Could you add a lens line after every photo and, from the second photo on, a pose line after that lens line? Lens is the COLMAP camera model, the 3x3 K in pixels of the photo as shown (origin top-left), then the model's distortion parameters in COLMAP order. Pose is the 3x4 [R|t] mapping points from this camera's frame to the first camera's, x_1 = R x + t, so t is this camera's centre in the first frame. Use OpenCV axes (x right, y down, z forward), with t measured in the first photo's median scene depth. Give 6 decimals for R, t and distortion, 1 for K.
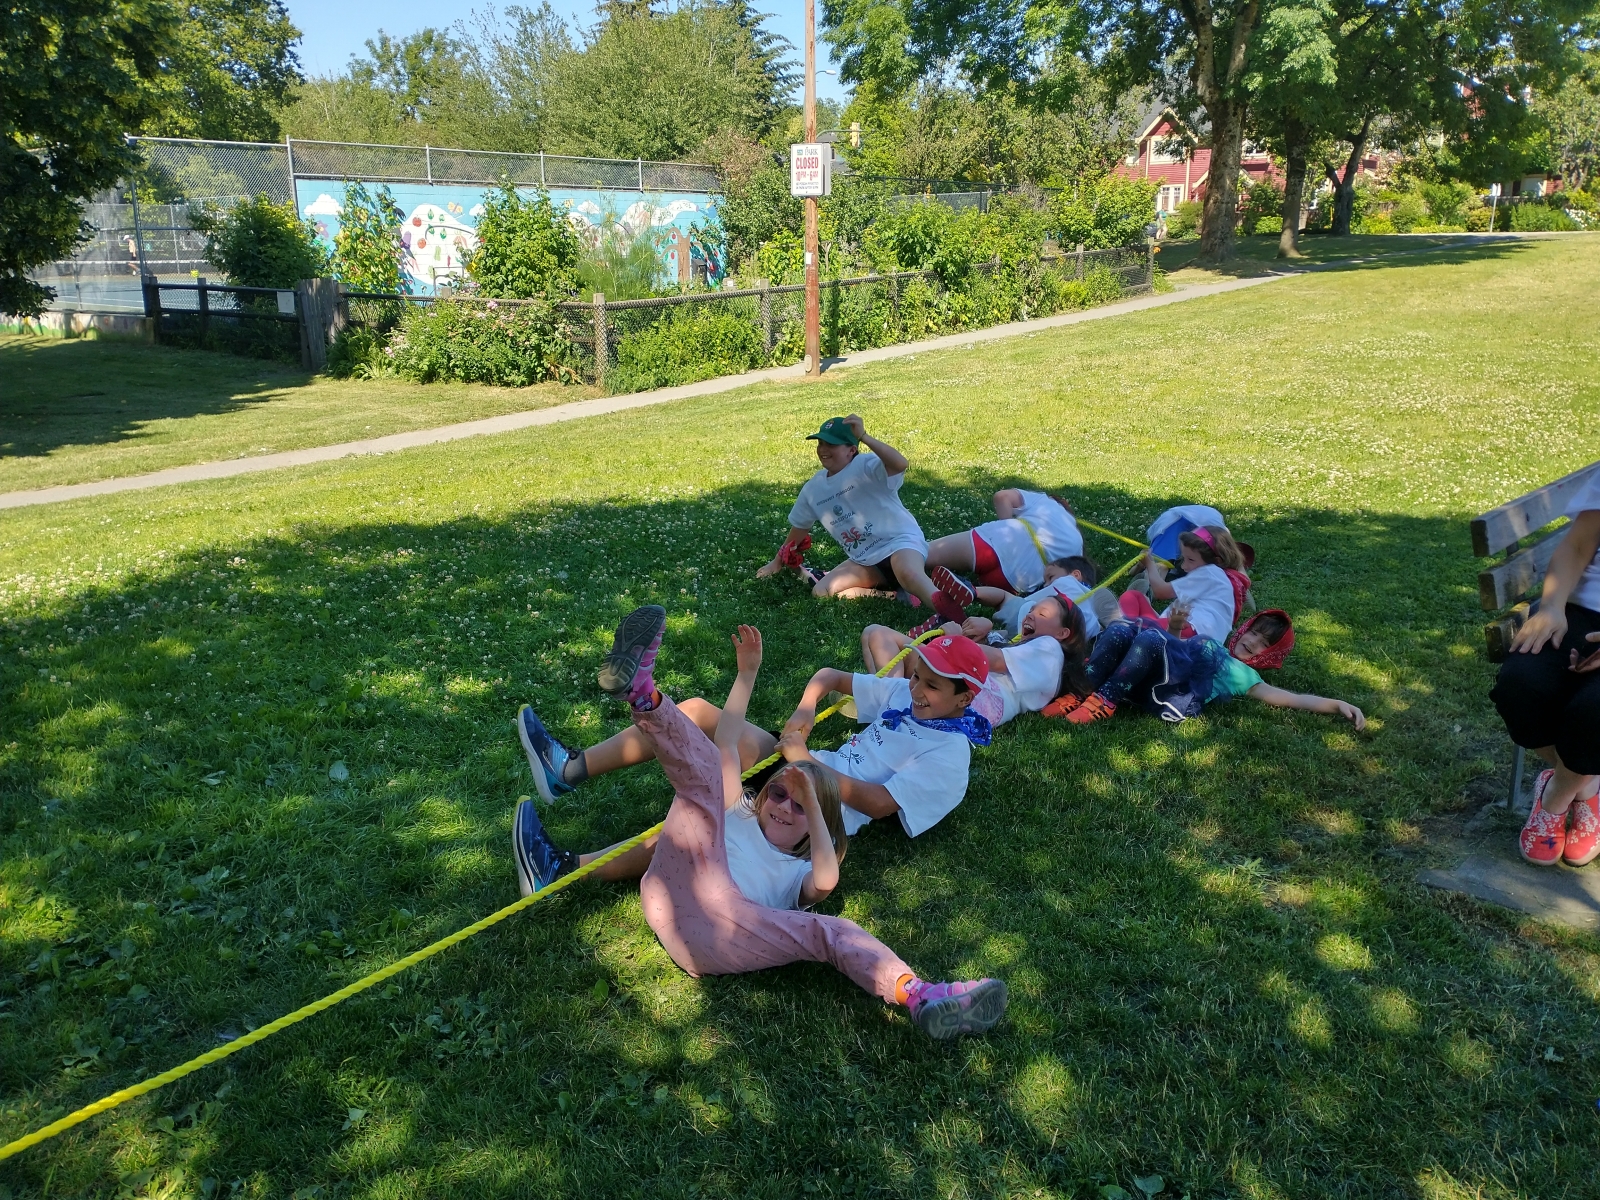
lens RADIAL K [[1275.0, 0, 802.2], [0, 1275.0, 595.3], [0, 0, 1]] dist [-0.030539, -0.004445]
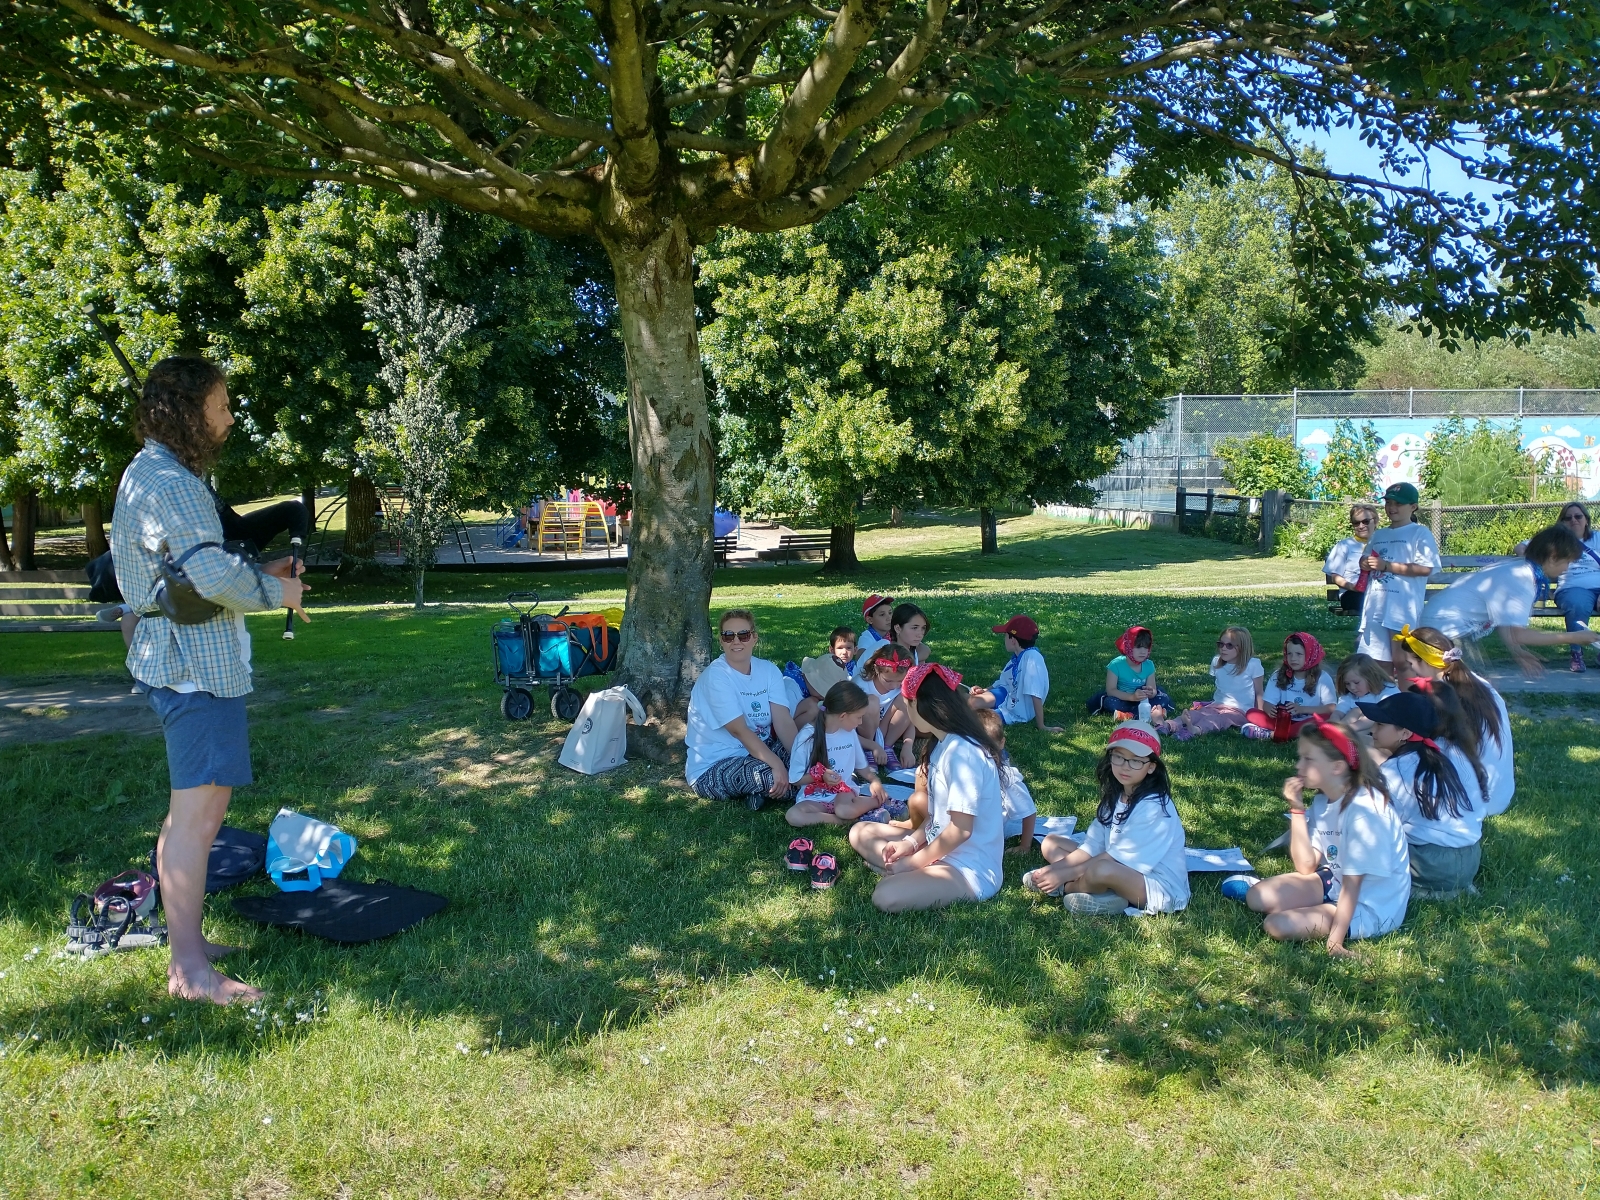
lens RADIAL K [[1275.0, 0, 803.1], [0, 1275.0, 599.3], [0, 0, 1]] dist [-0.030539, -0.004445]
pose [[0.677275, 0.060297, -0.733255, 0.270000], [-0.178468, 0.980334, -0.084229, 0.075174], [0.713756, 0.187909, 0.674717, -0.280053]]
